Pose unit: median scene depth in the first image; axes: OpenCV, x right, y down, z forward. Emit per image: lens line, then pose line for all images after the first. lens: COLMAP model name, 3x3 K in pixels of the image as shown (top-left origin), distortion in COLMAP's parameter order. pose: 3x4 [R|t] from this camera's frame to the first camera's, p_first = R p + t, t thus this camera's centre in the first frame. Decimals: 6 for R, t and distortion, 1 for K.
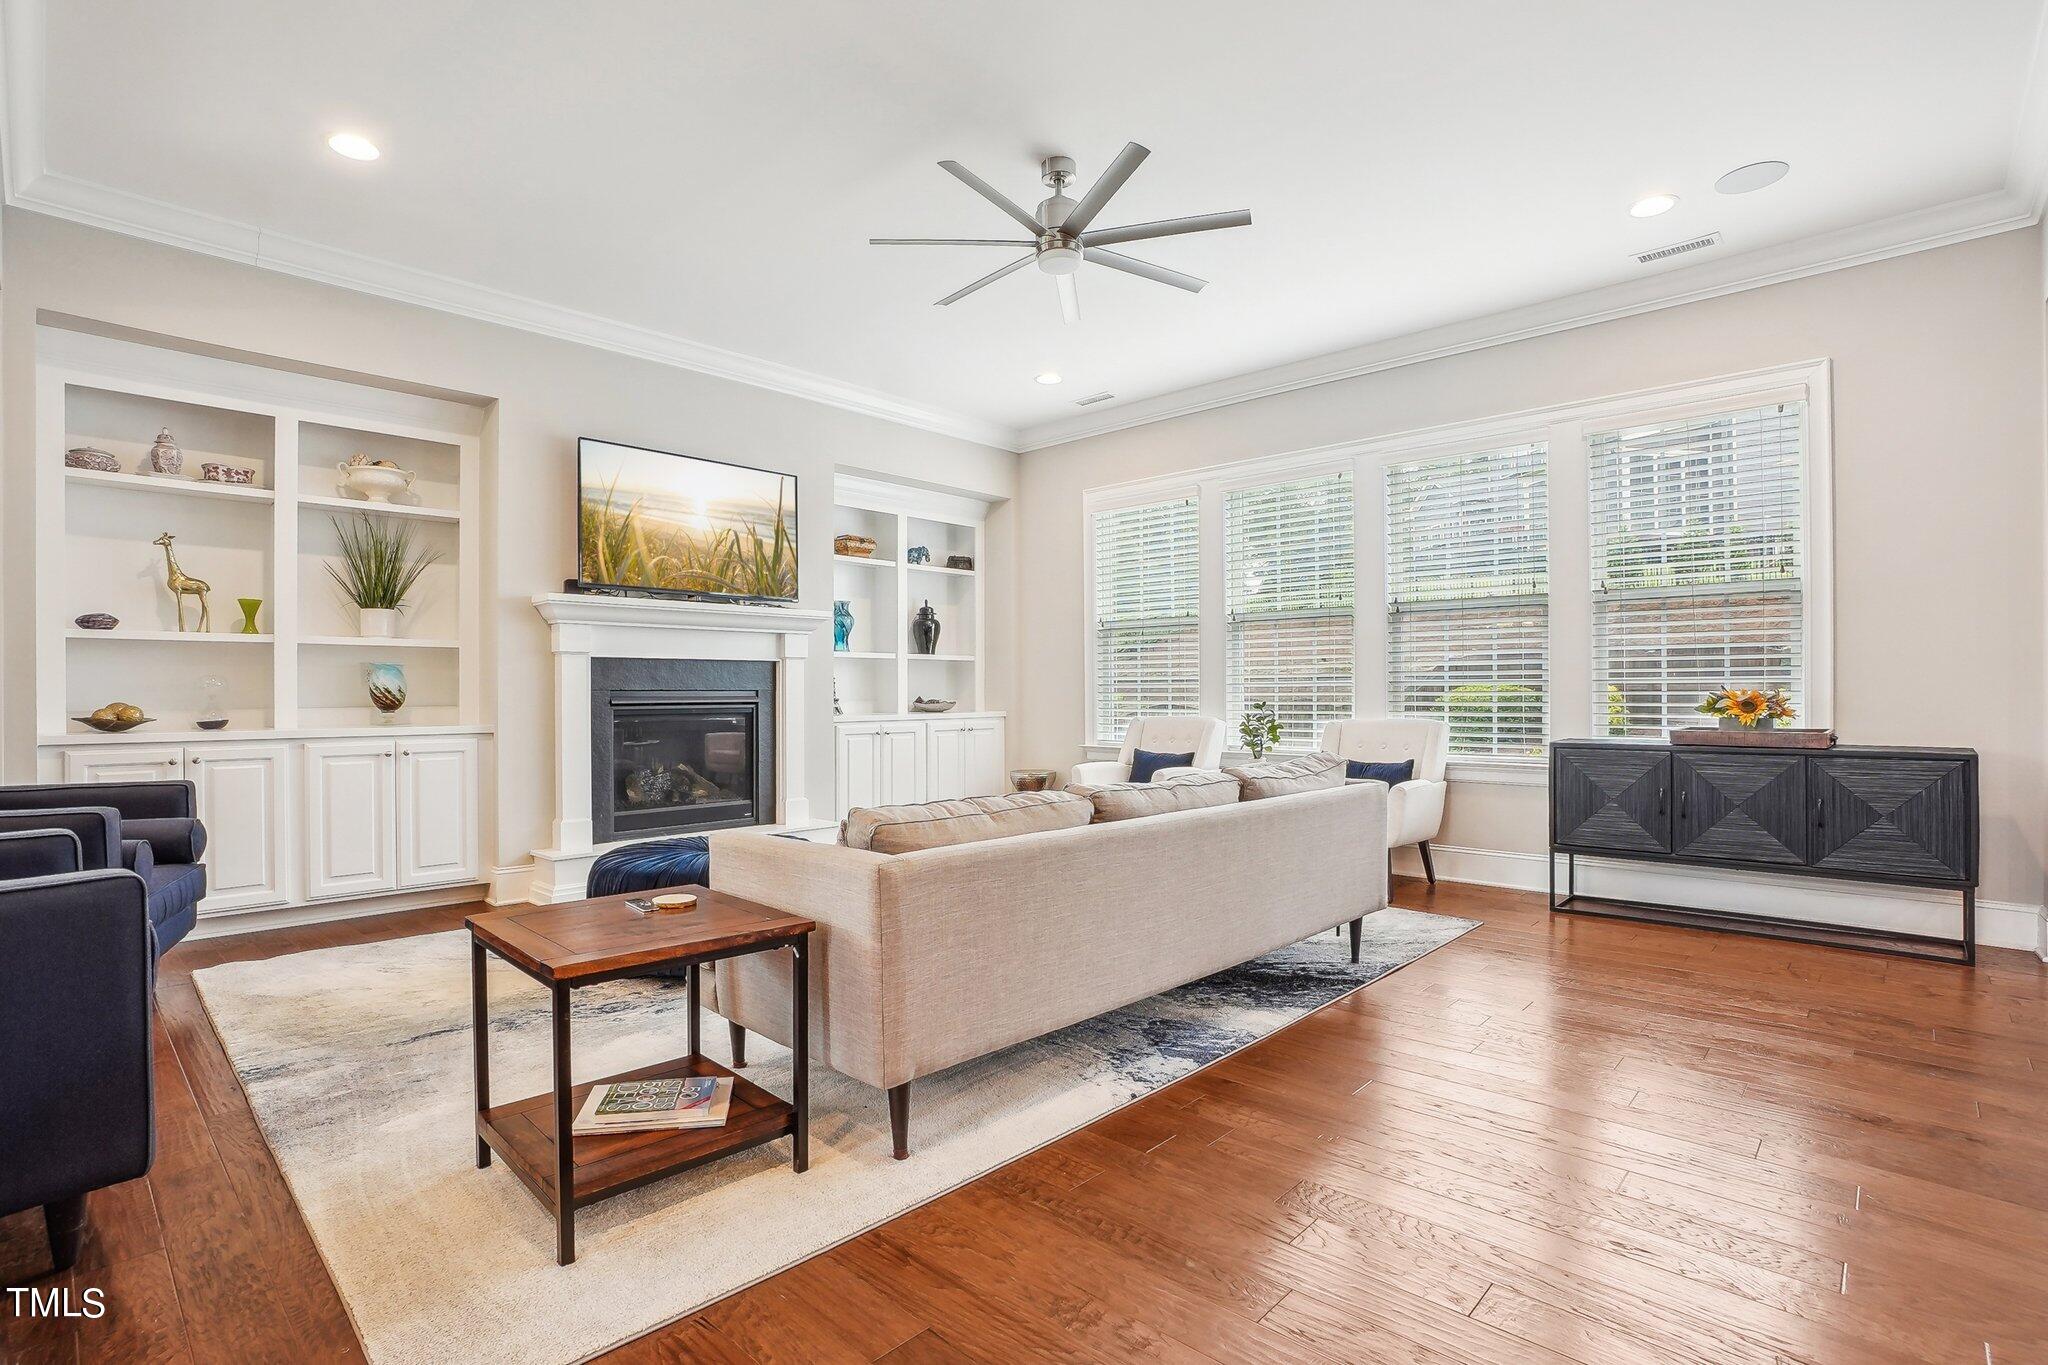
lens RADIAL K [[976.5, 0, 1016.6], [0, 976.5, 688.7], [0, 0, 1]] dist [-0.039160, 0.000535]
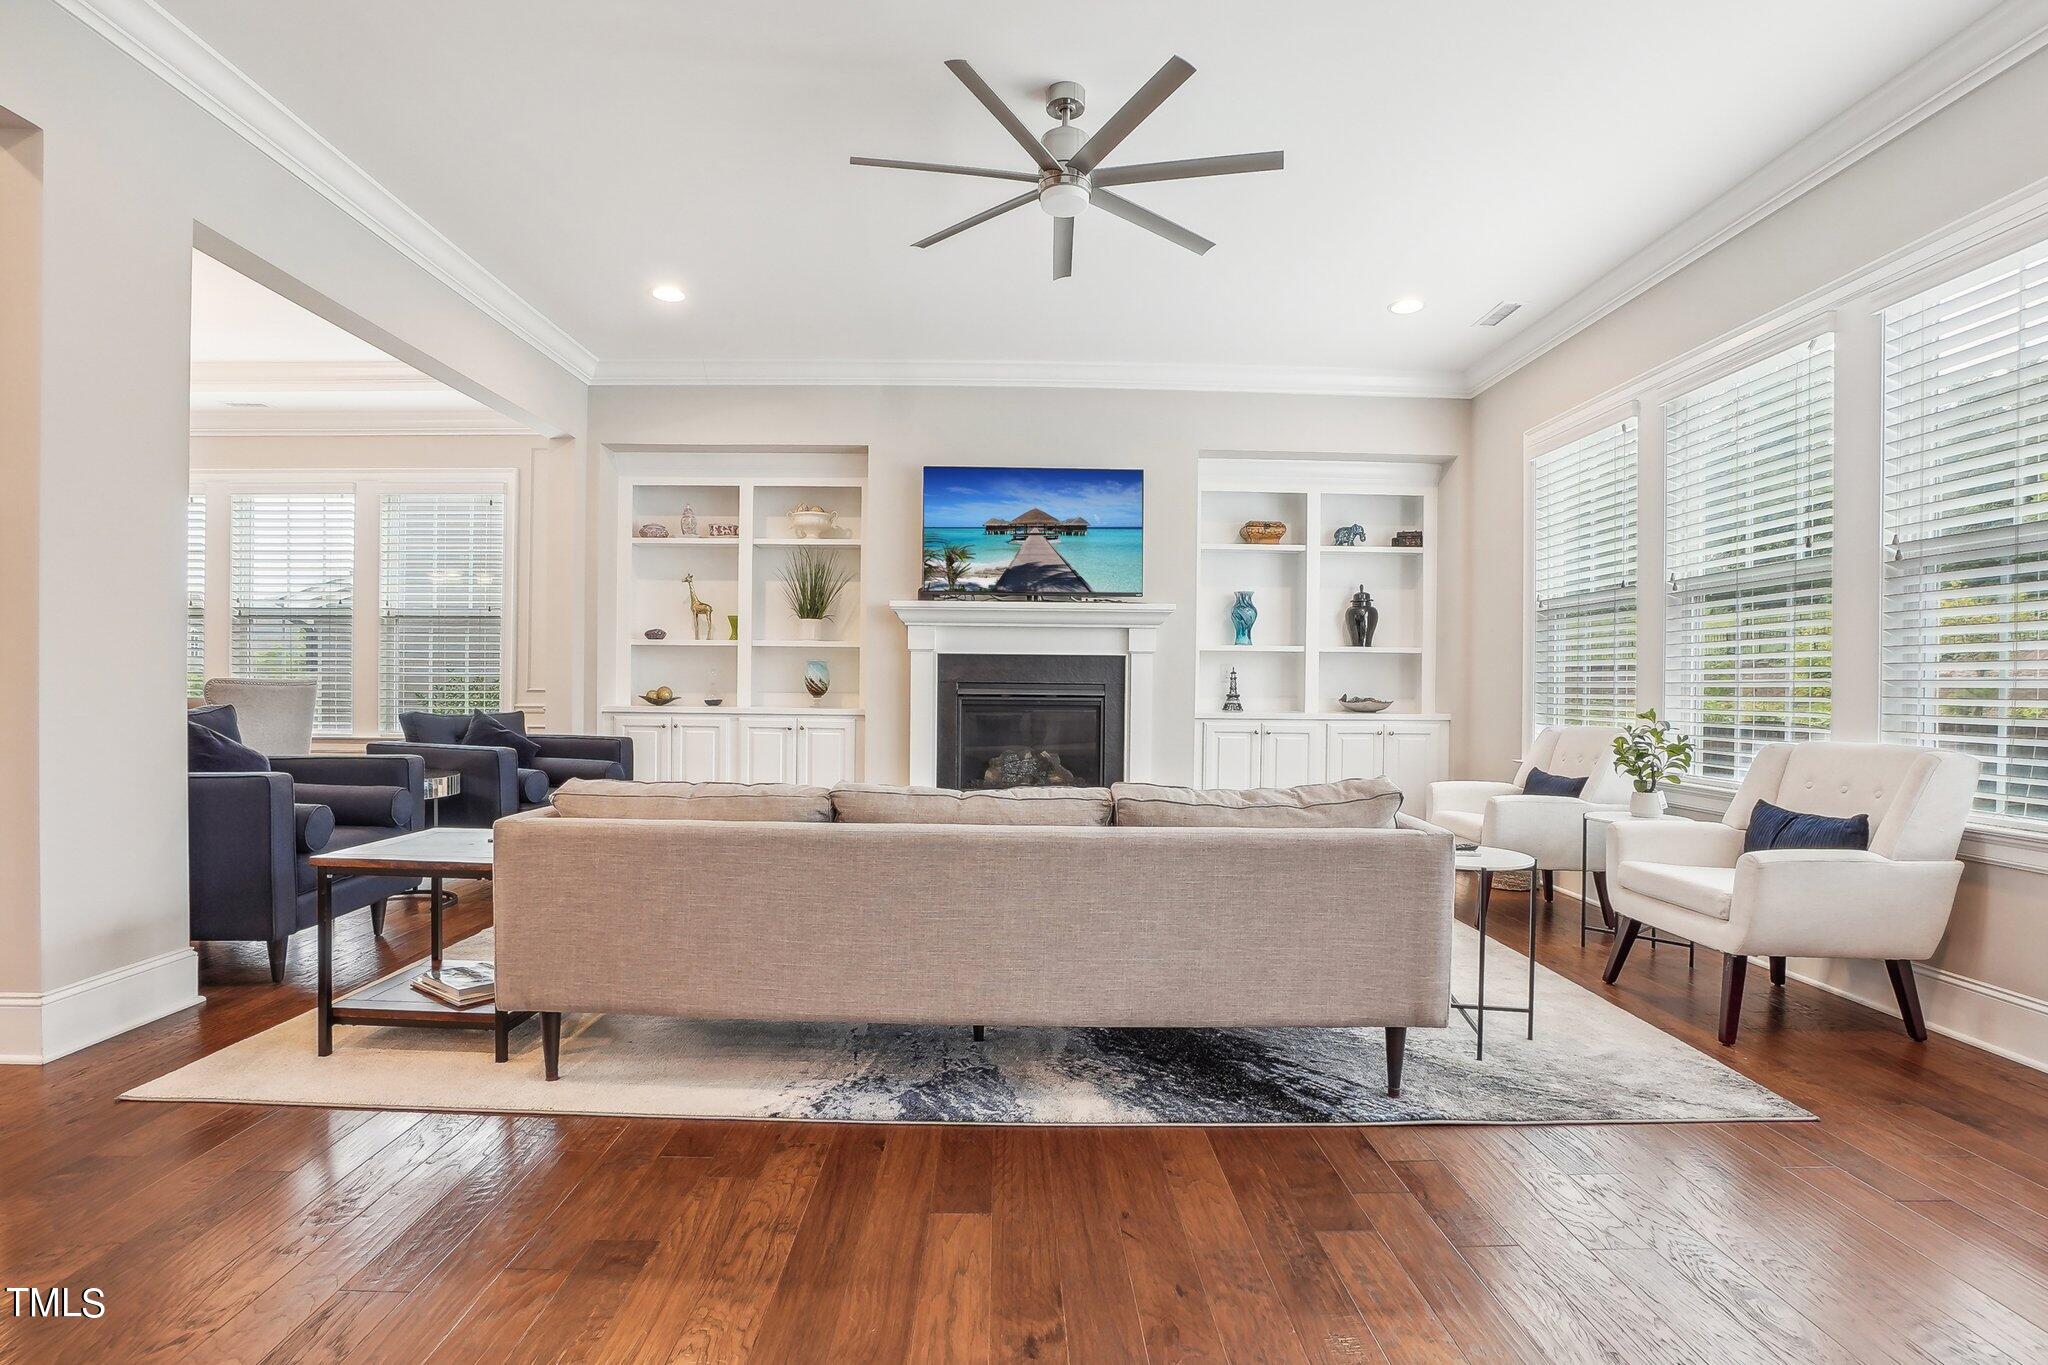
lens RADIAL K [[964.5, 0, 1020.9], [0, 964.5, 691.7], [0, 0, 1]] dist [-0.059378, 0.022863]
pose [[0.700076, 0.015911, -0.713891, 0.471142], [-0.012241, 0.999872, 0.010280, 0.000220], [0.713963, 0.001542, 0.700181, 0.266053]]
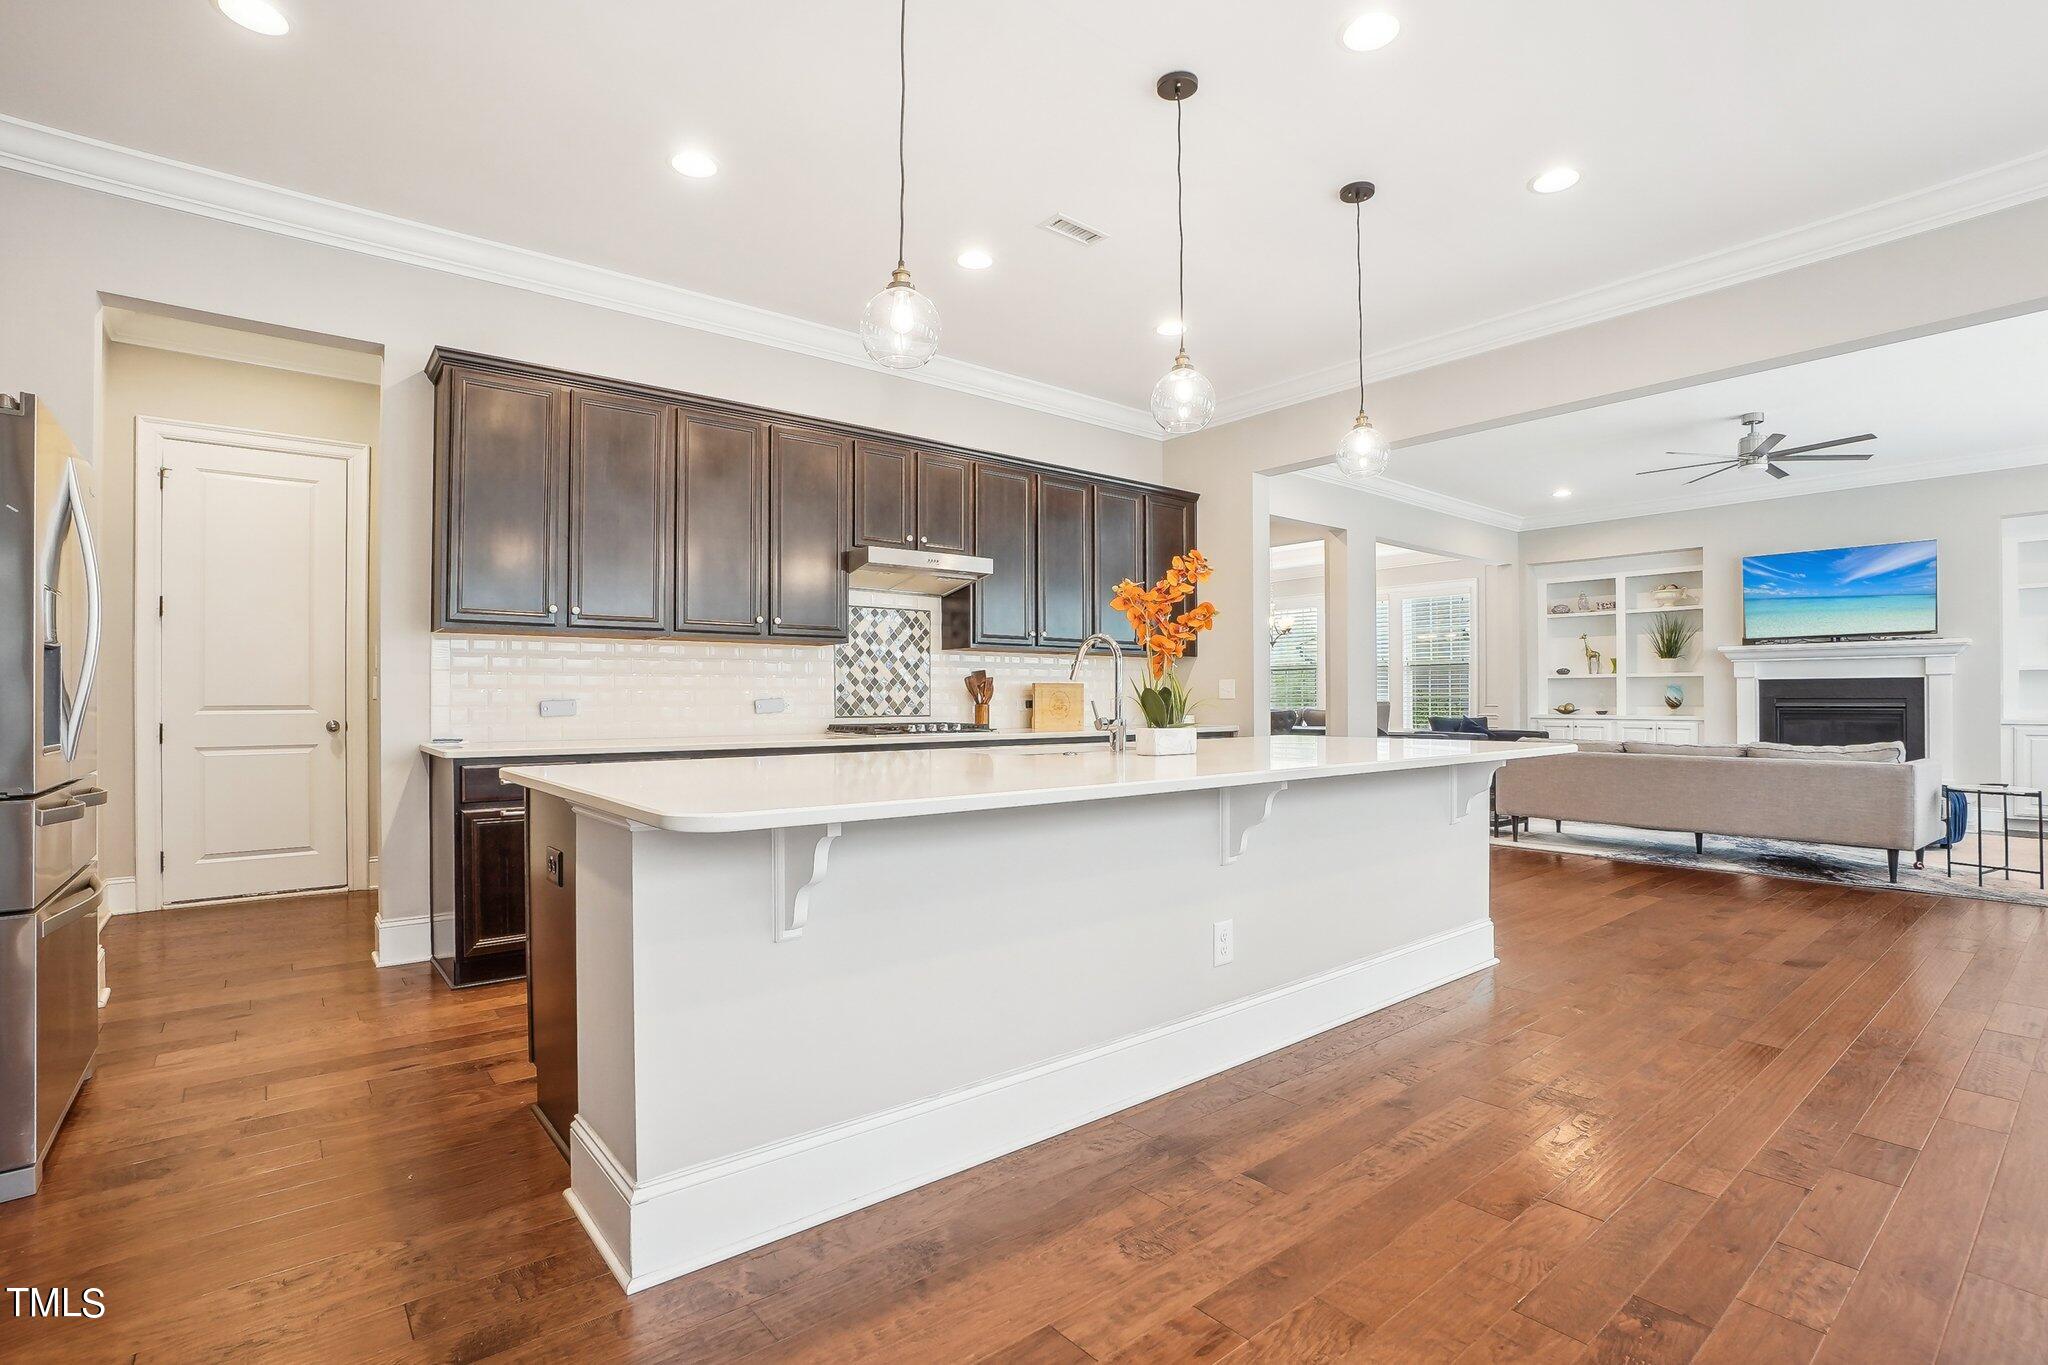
lens RADIAL K [[964.5, 0, 1020.9], [0, 964.5, 691.7], [0, 0, 1]] dist [-0.059378, 0.022863]
pose [[-0.124399, -0.002797, -0.992228, 1.453025], [0.004257, 0.999985, -0.003353, -0.010710], [0.992223, -0.004641, -0.124385, -0.120688]]
